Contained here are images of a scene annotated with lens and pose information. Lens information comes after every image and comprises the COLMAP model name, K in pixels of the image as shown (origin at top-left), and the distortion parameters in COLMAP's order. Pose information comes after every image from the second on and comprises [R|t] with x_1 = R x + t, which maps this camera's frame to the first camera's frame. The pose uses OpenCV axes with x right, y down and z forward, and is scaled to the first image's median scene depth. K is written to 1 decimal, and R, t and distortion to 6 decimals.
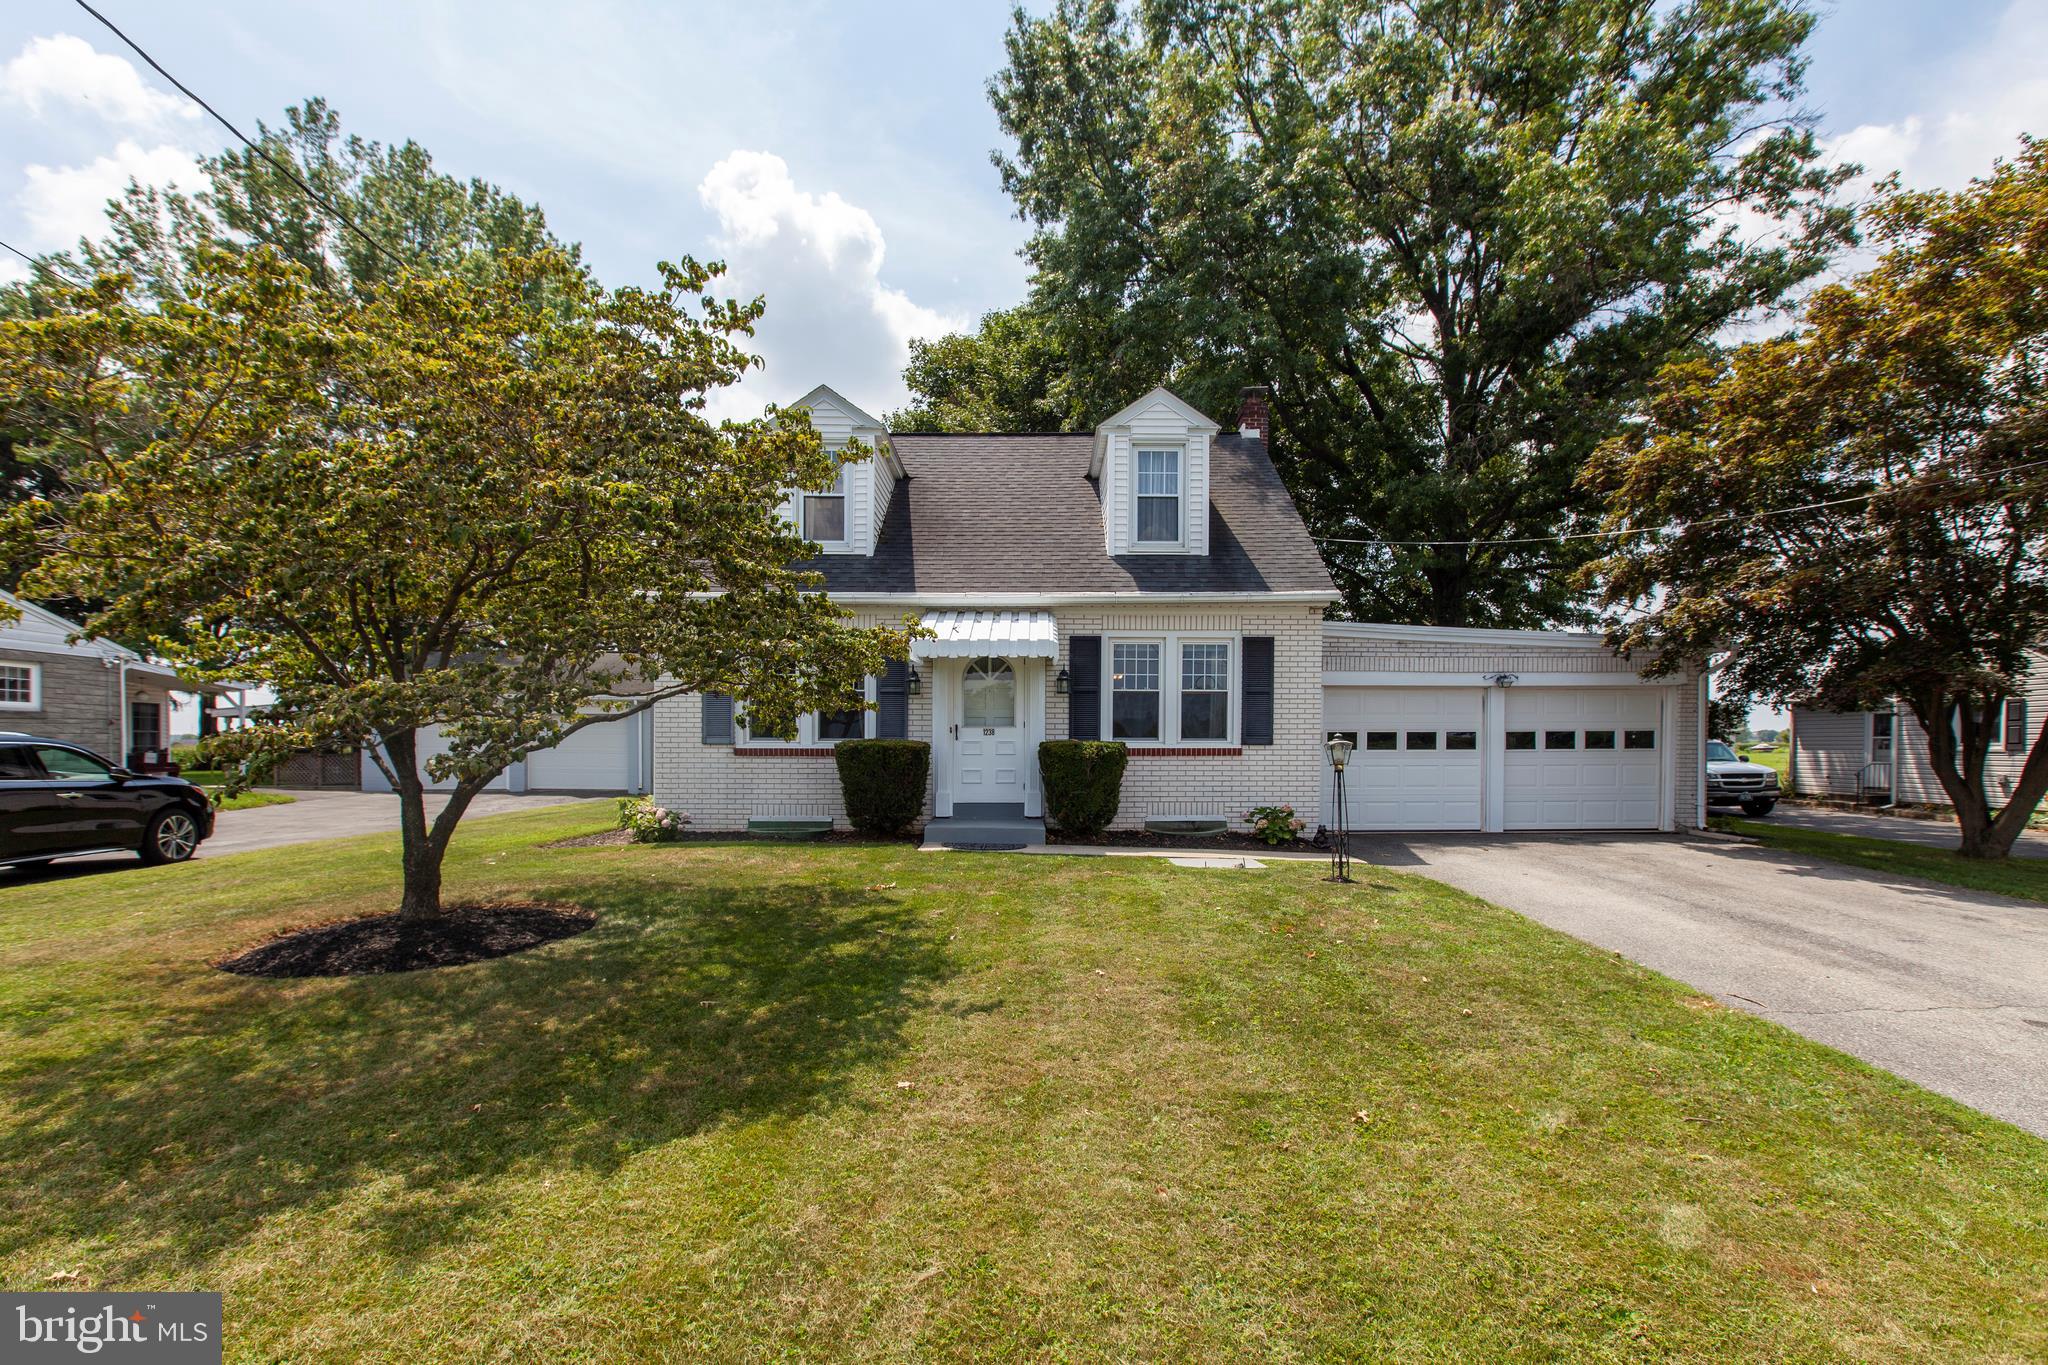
lens RADIAL K [[934.6, 0, 1019.8], [0, 934.6, 734.2], [0, 0, 1]] dist [0.008419, 0.000447]
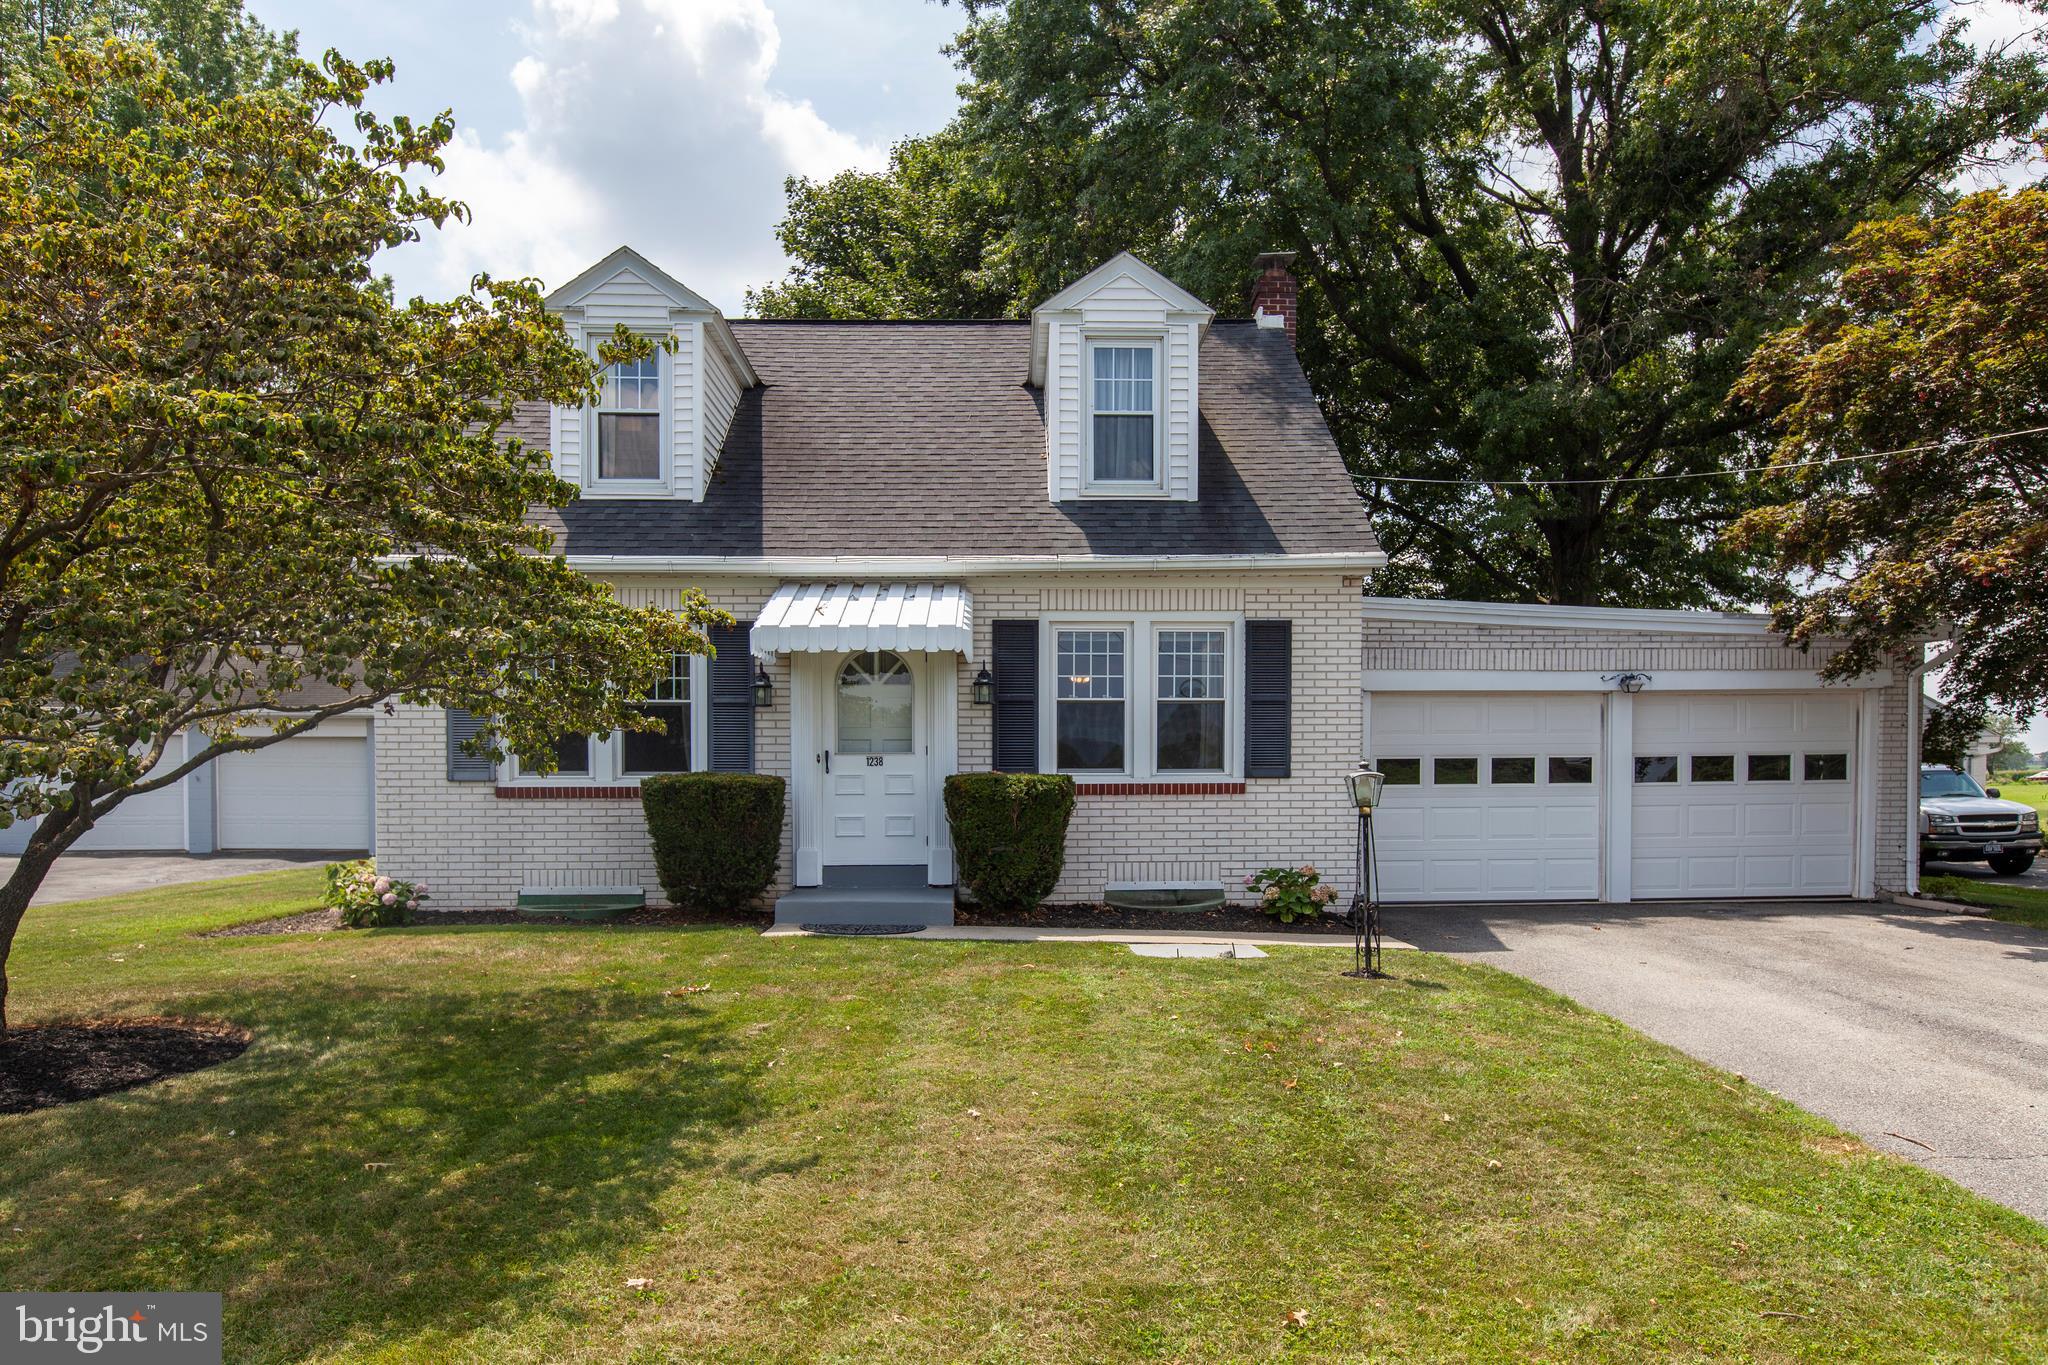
lens RADIAL K [[1365.9, 0, 1025.6], [0, 1365.9, 786.9], [0, 0, 1]] dist [0.008406, -0.004288]
pose [[0.999729, -0.005776, 0.022541, 0.055403], [0.005387, 0.999836, 0.017263, -0.000308], [-0.022637, -0.017137, 0.999597, 0.002723]]
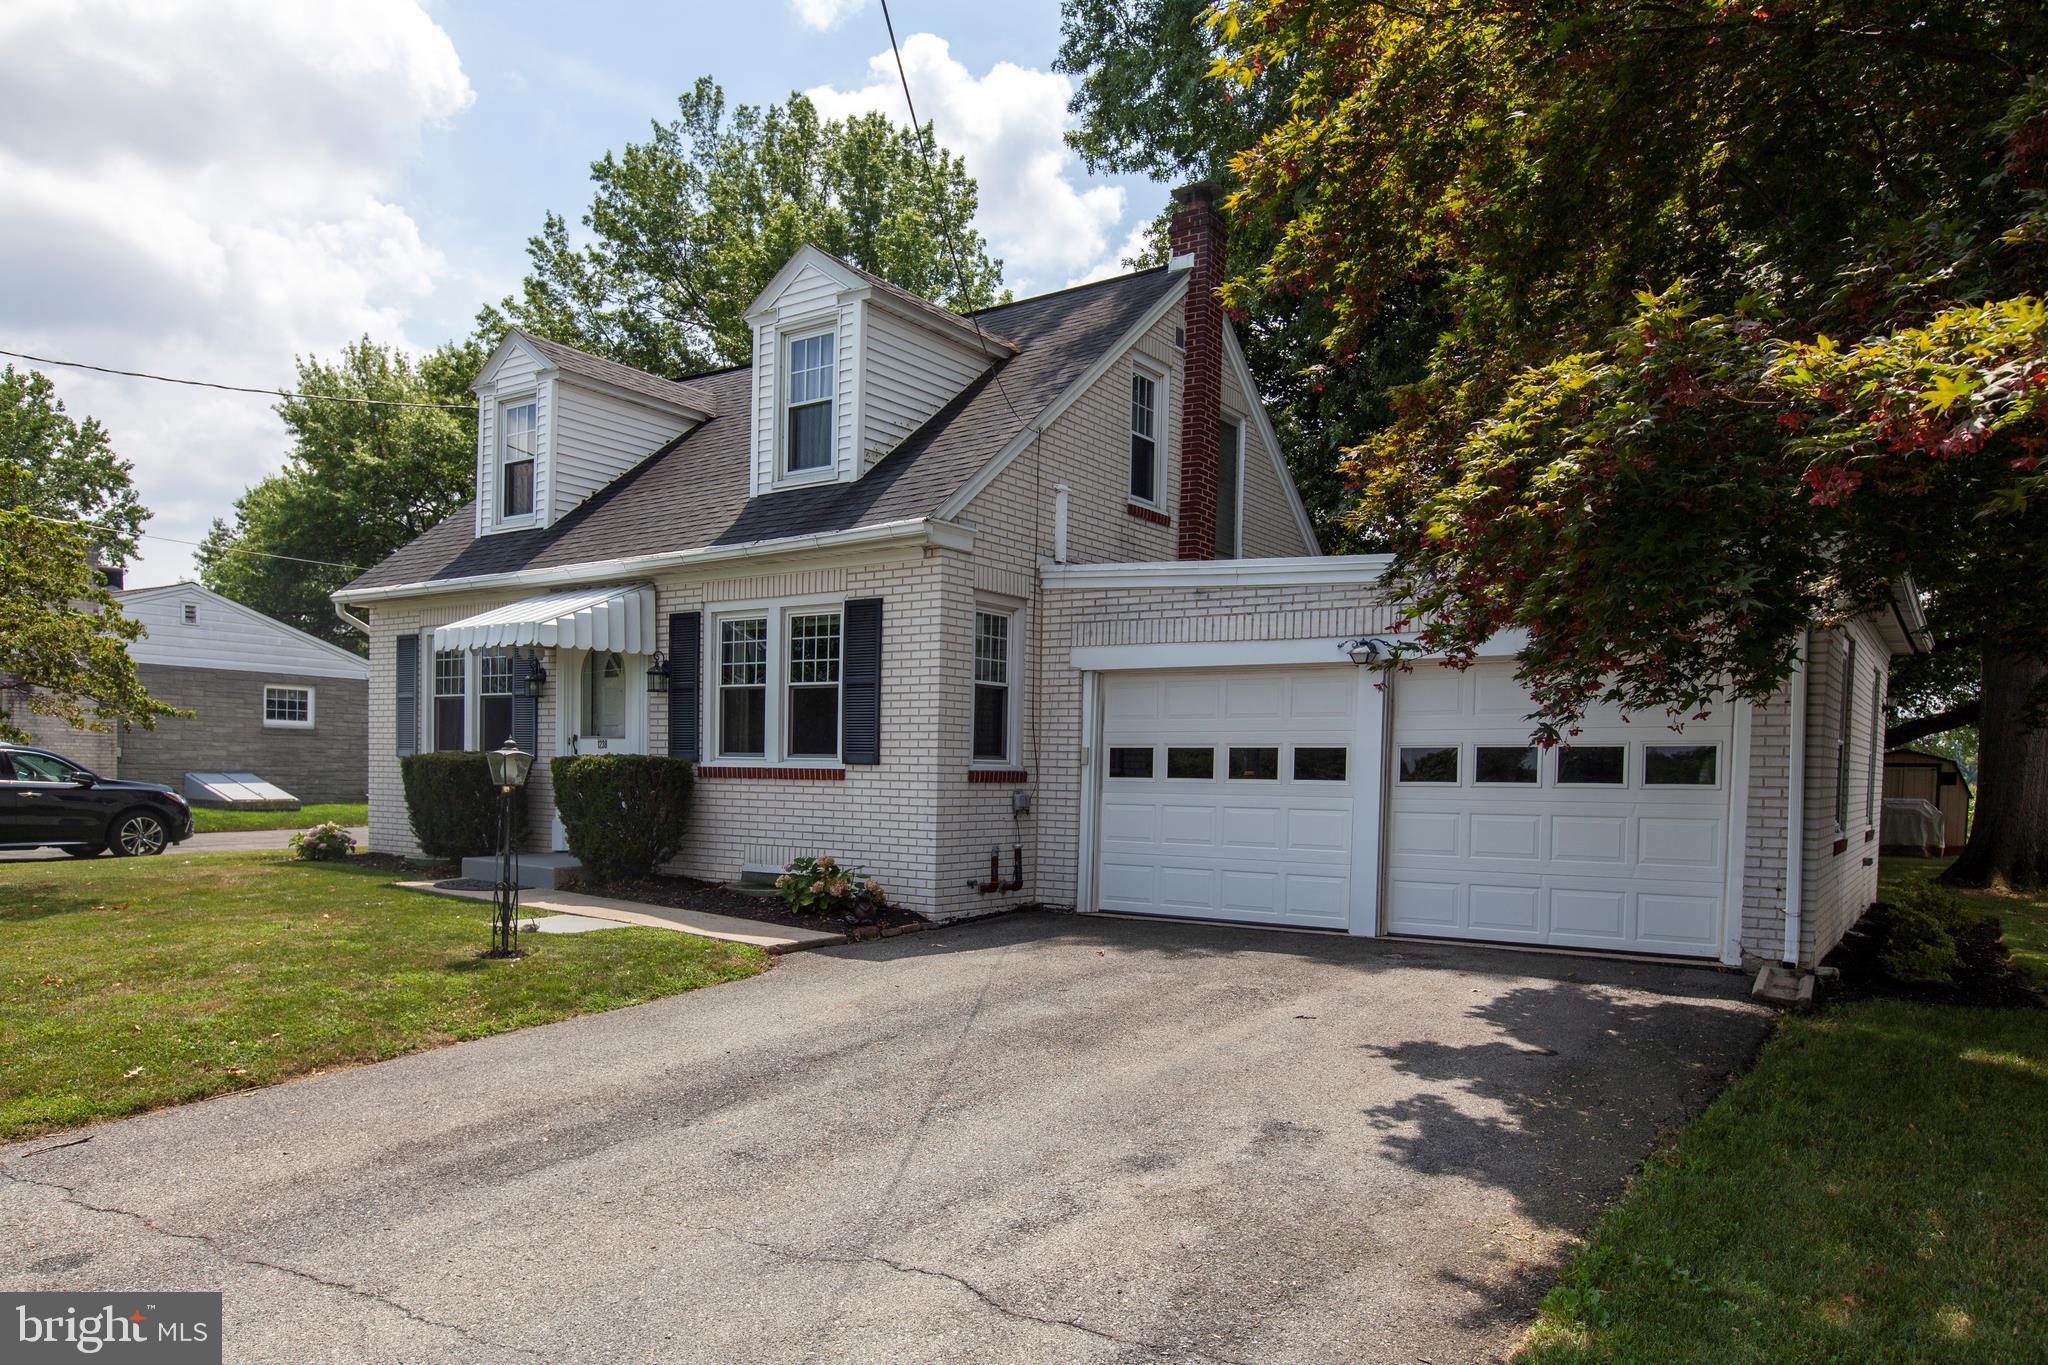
lens RADIAL K [[1352.4, 0, 1027.5], [0, 1352.4, 761.6], [0, 0, 1]] dist [0.016769, -0.017569]
pose [[0.809885, 0.009037, -0.586519, 0.921881], [-0.012436, 0.999921, -0.001766, 0.009894], [0.586457, 0.008724, 0.809933, 0.308803]]
